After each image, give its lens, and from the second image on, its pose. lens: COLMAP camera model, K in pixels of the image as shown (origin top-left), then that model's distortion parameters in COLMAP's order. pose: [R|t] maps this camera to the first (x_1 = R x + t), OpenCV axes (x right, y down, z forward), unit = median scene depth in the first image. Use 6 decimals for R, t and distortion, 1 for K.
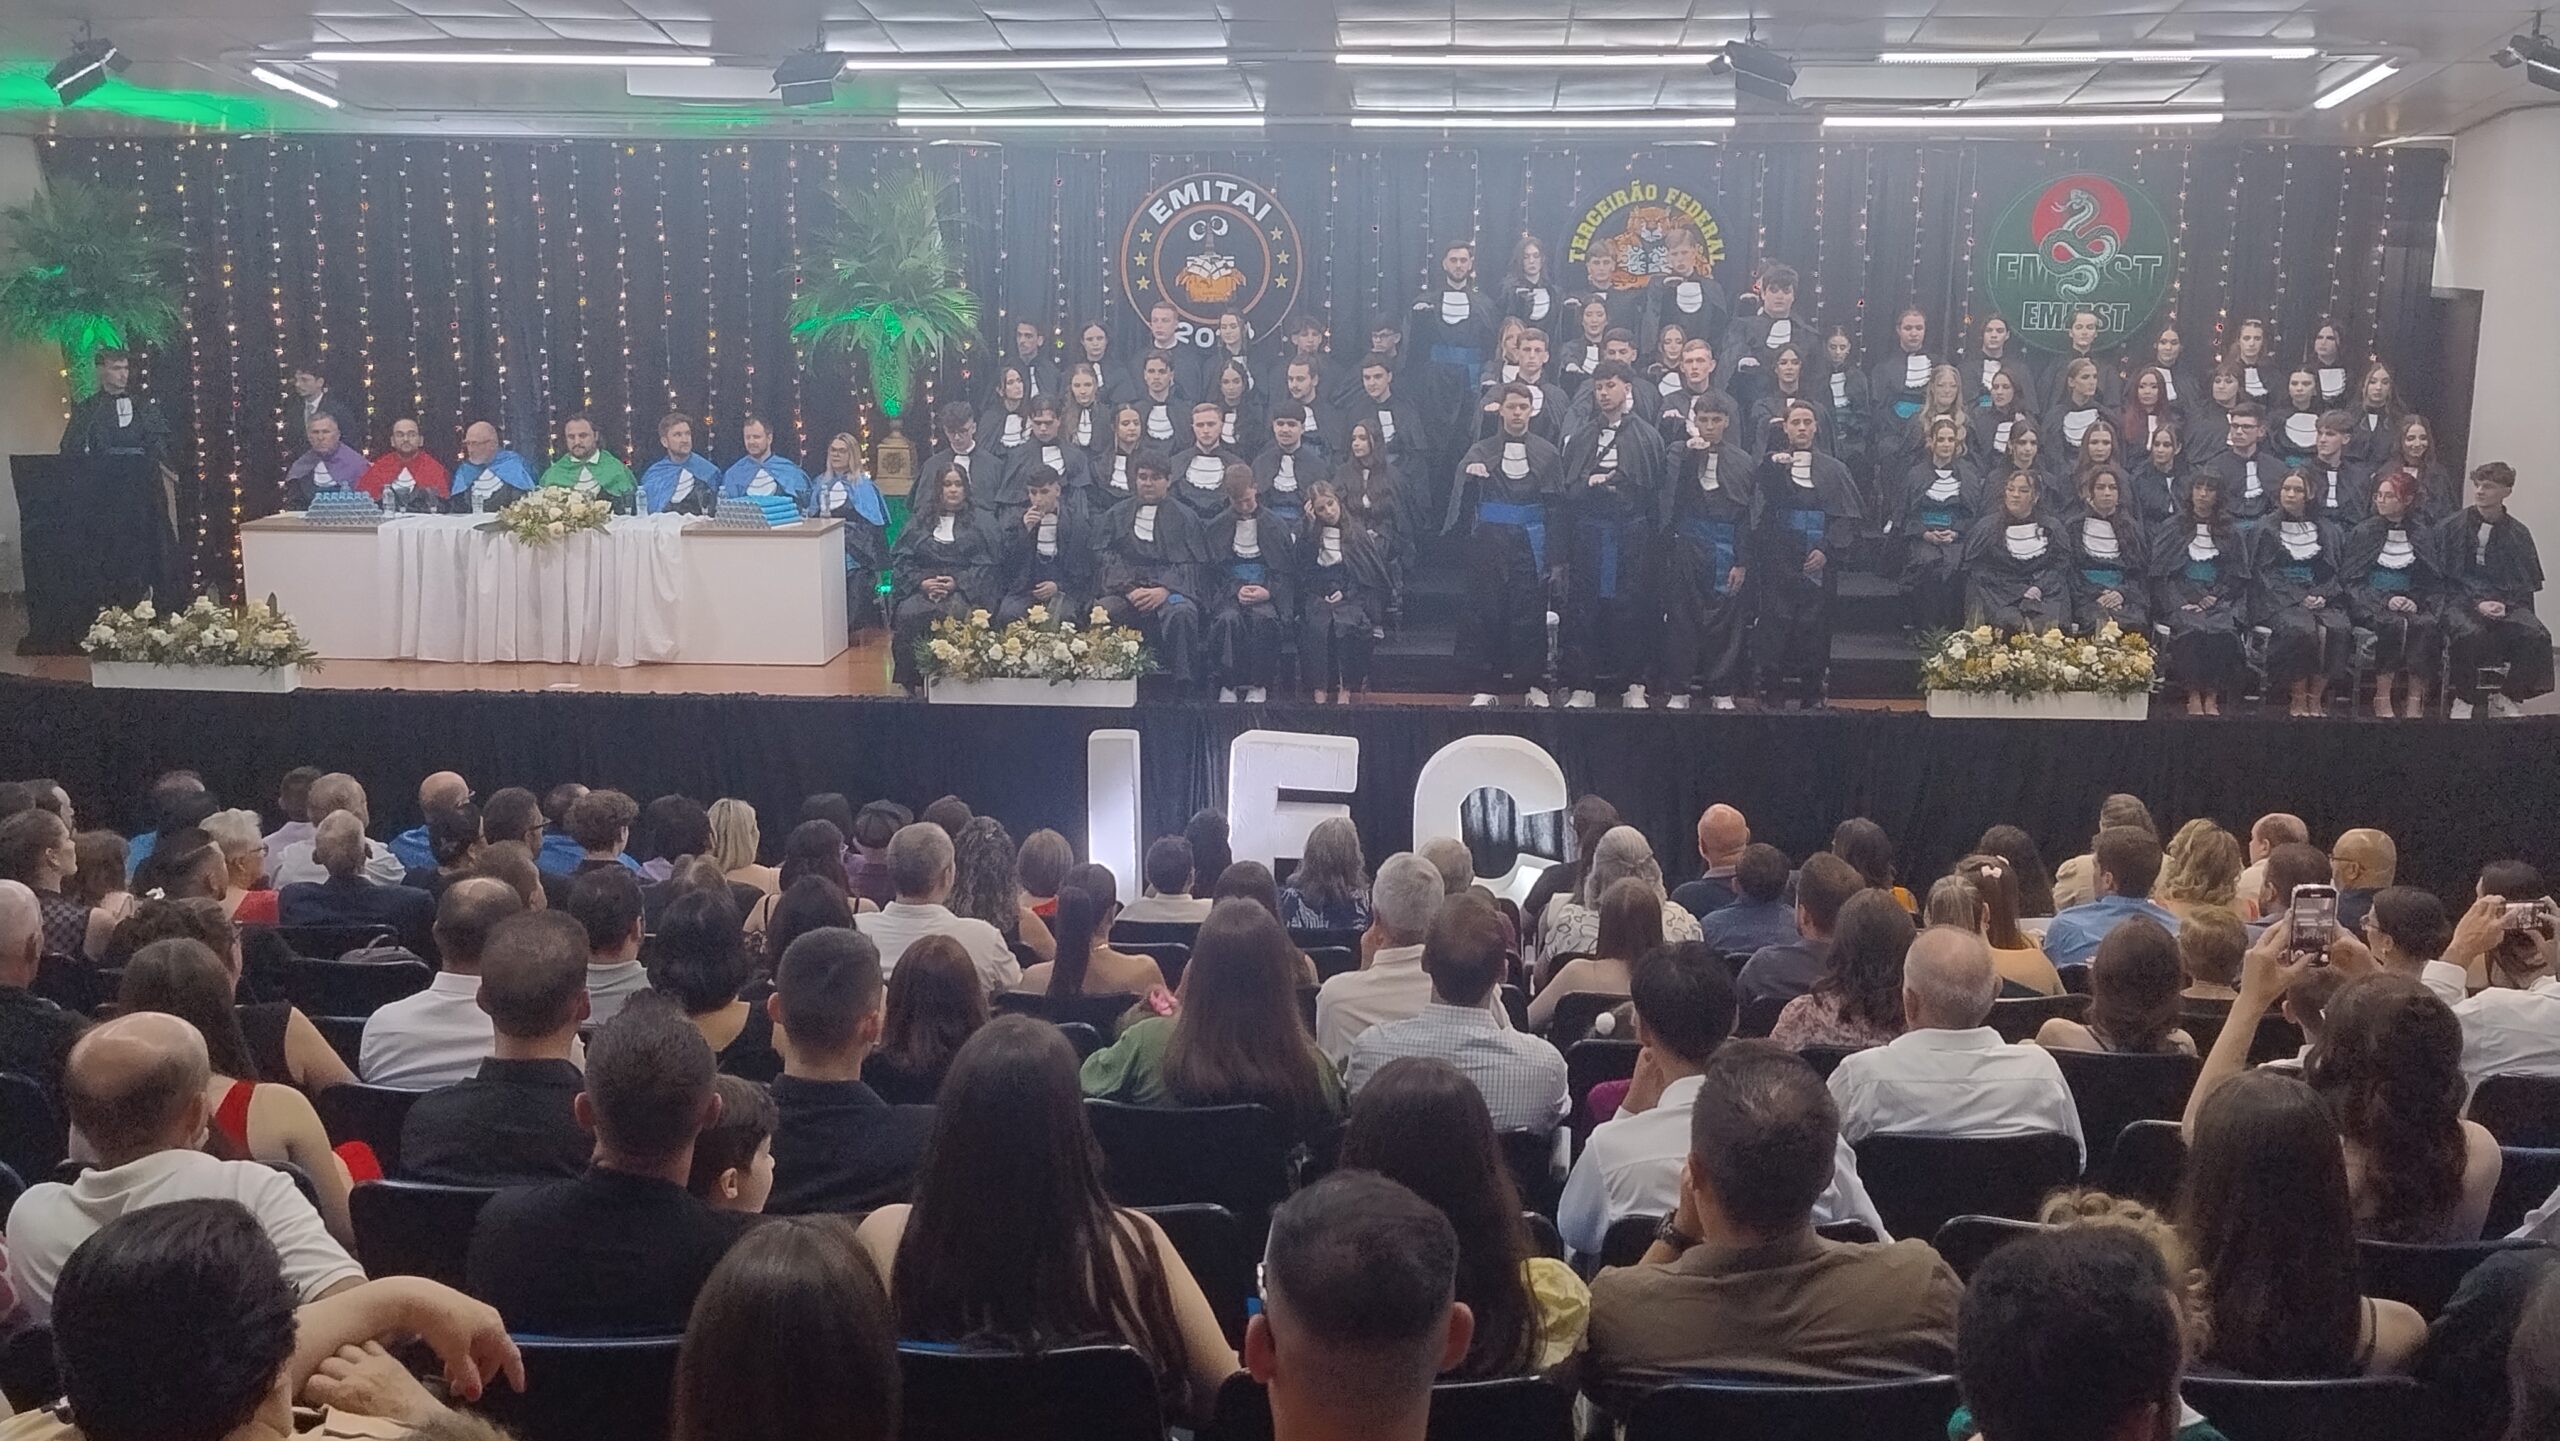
lens RADIAL K [[2680.8, 0, 1280.0], [0, 2680.8, 720.5], [0, 0, 1]] dist [0.085384, -0.006137]
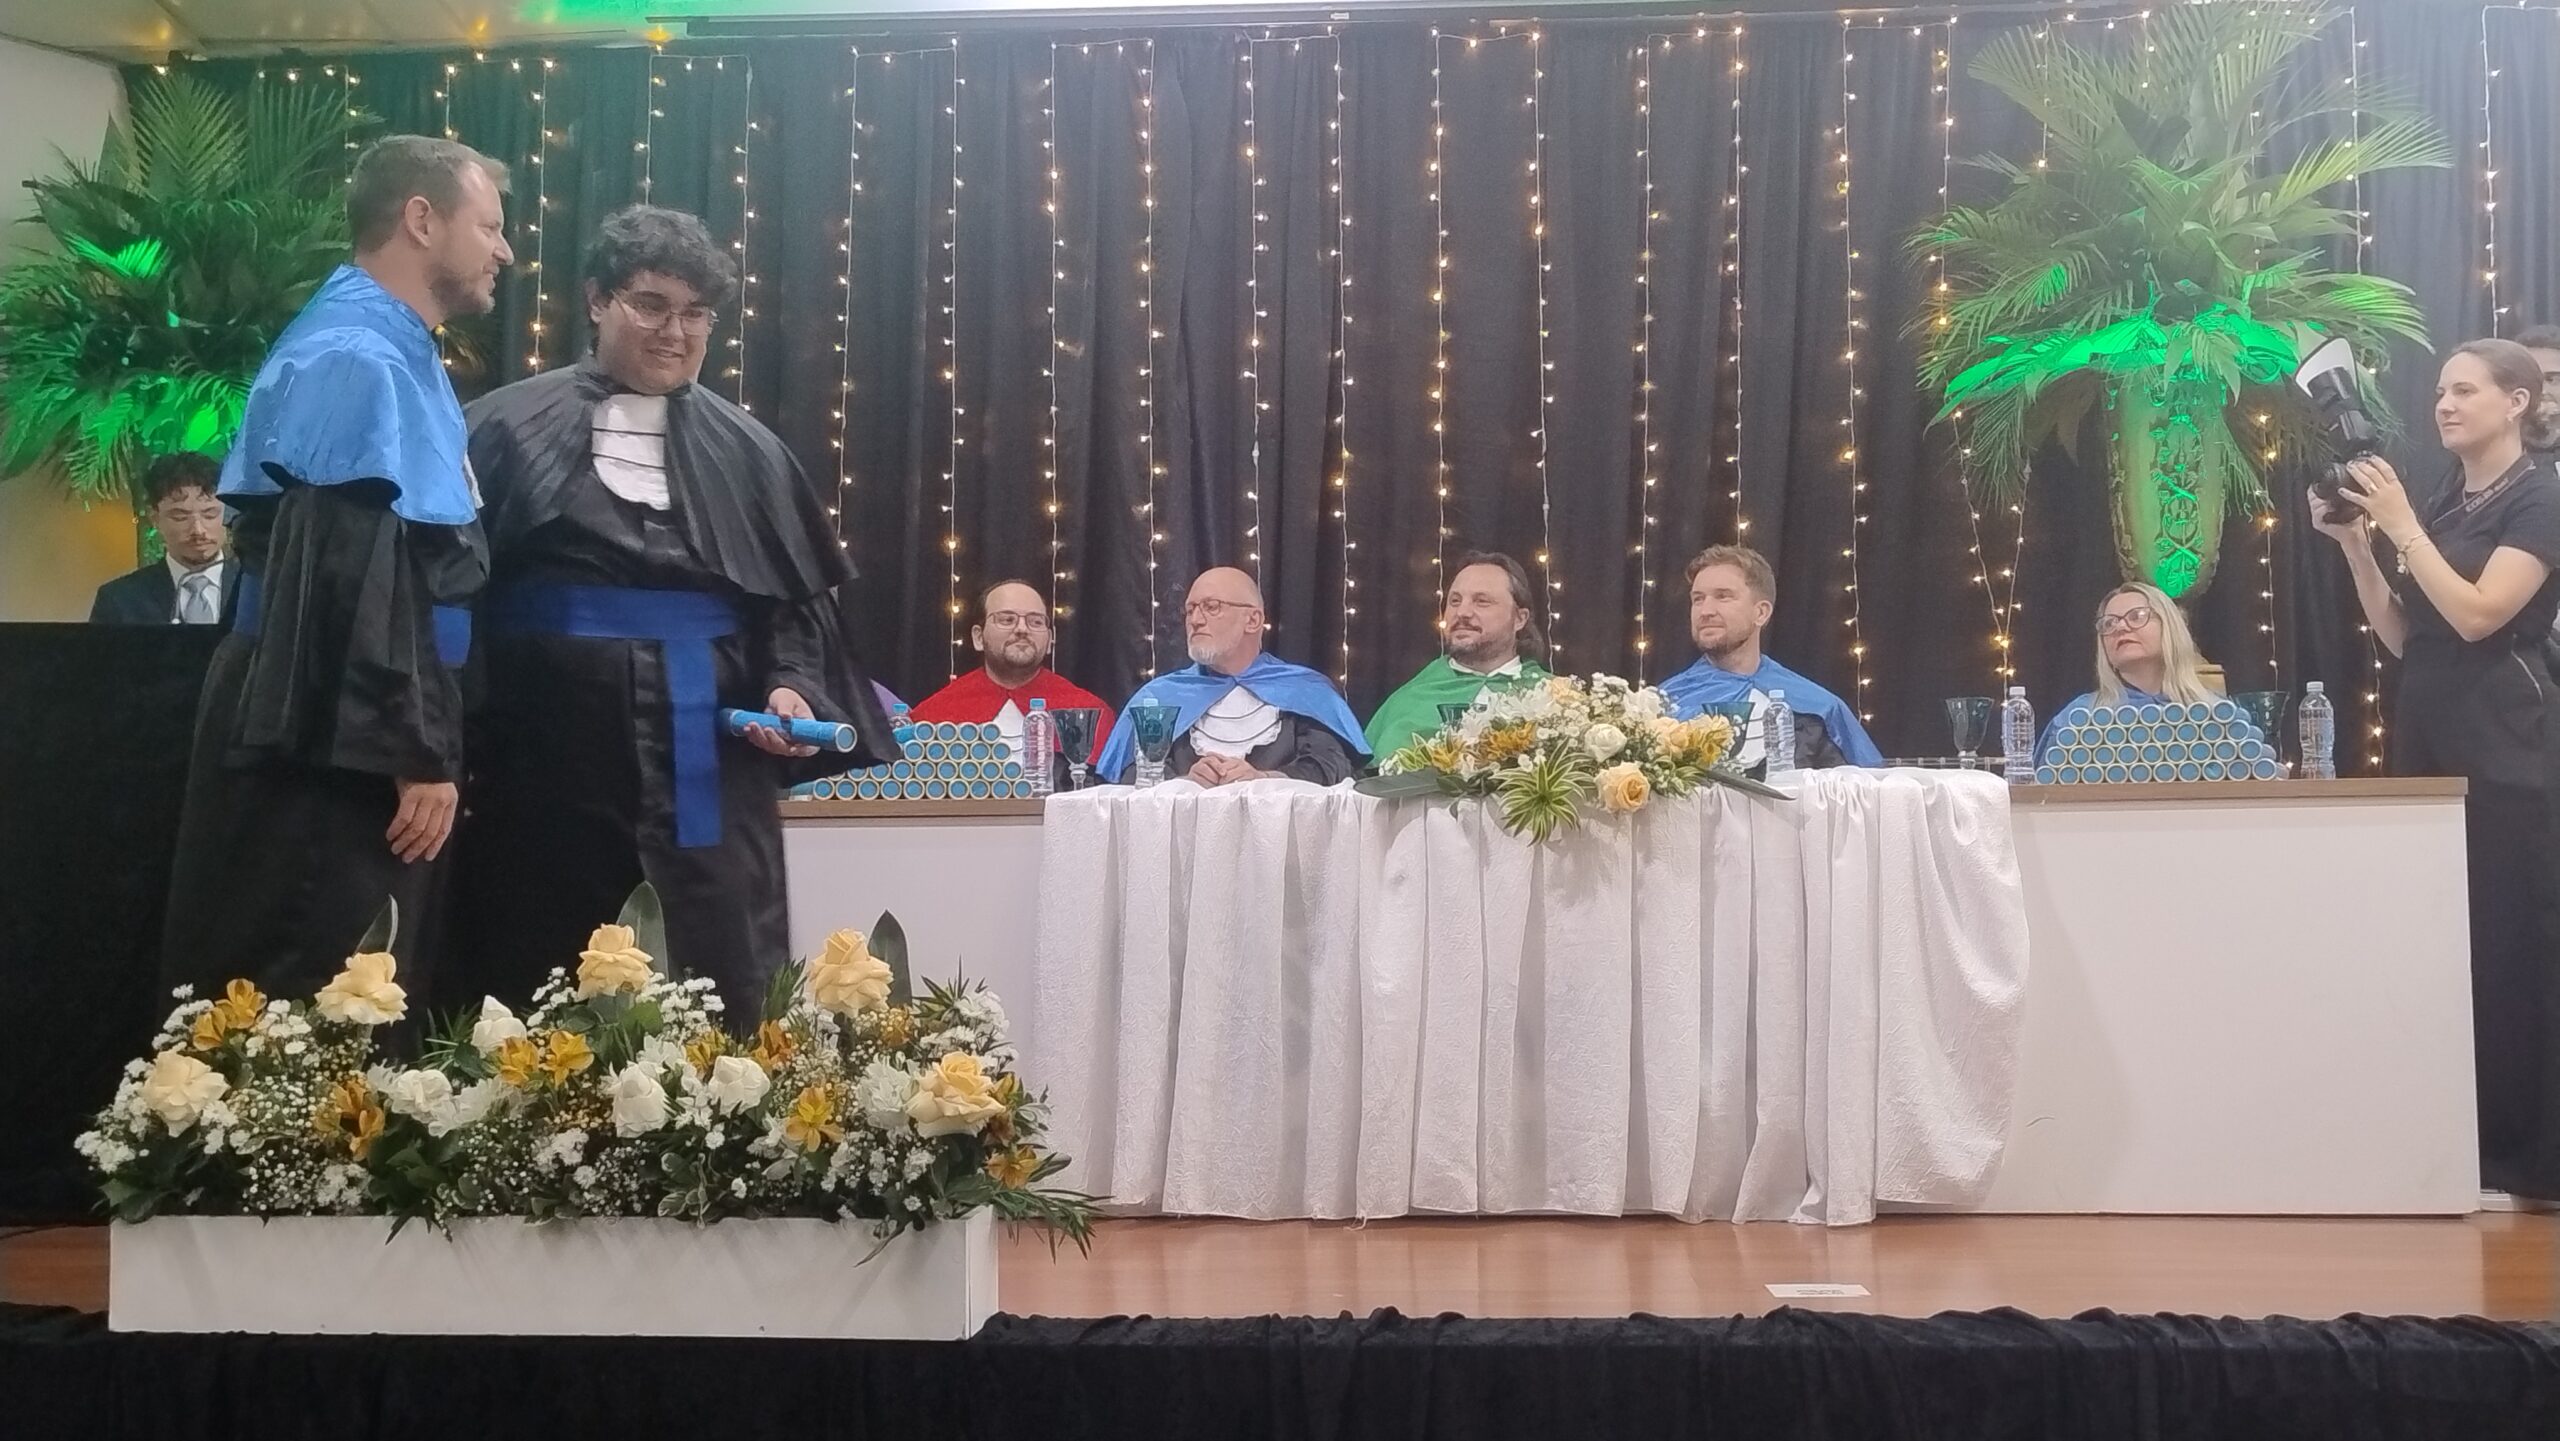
lens RADIAL K [[2348.4, 0, 1280.0], [0, 2348.4, 720.5], [0, 0, 1]] dist [0.022416, 0.087507]
pose [[0.999405, -0.007659, 0.033640, -0.330081], [0.015781, 0.968553, -0.248306, -0.010605], [-0.030681, 0.248689, 0.968097, 0.759698]]
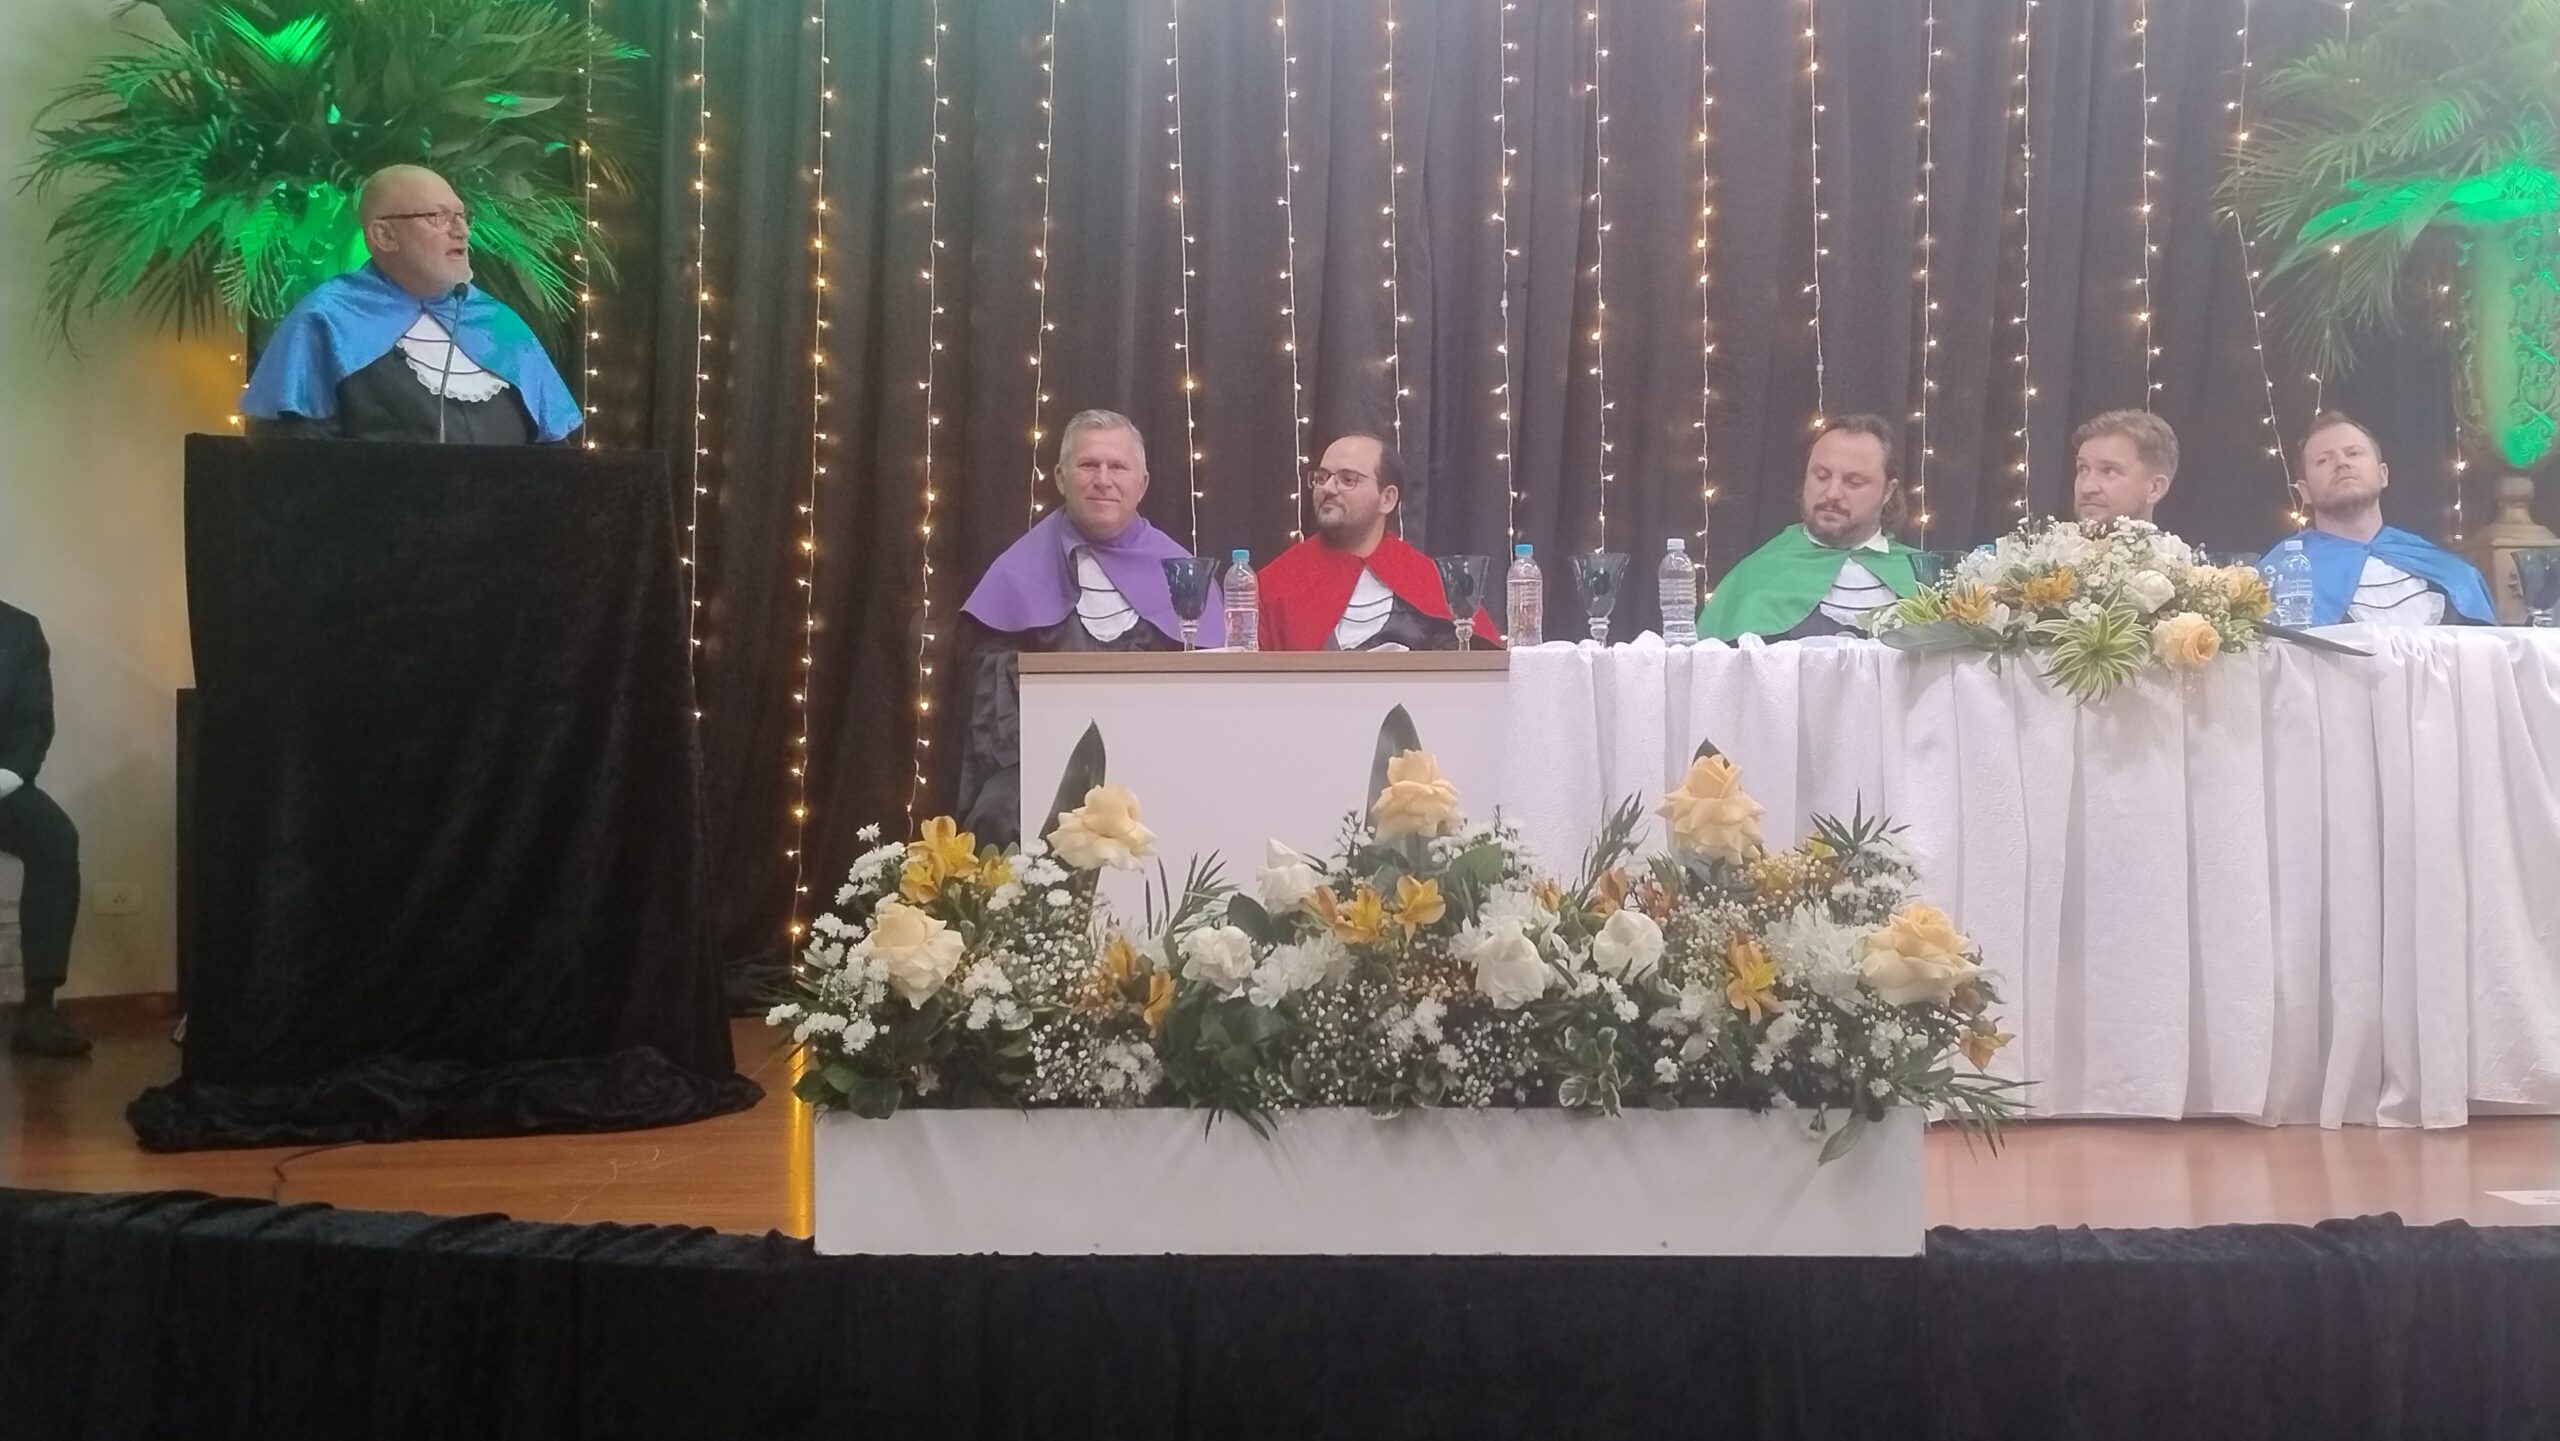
lens RADIAL K [[2348.4, 0, 1280.0], [0, 2348.4, 720.5], [0, 0, 1]] dist [0.022416, 0.087507]
pose [[0.992418, -0.003466, 0.122861, -0.407804], [0.030734, 0.974845, -0.220754, -0.011175], [-0.119005, 0.222857, 0.967560, 0.803875]]
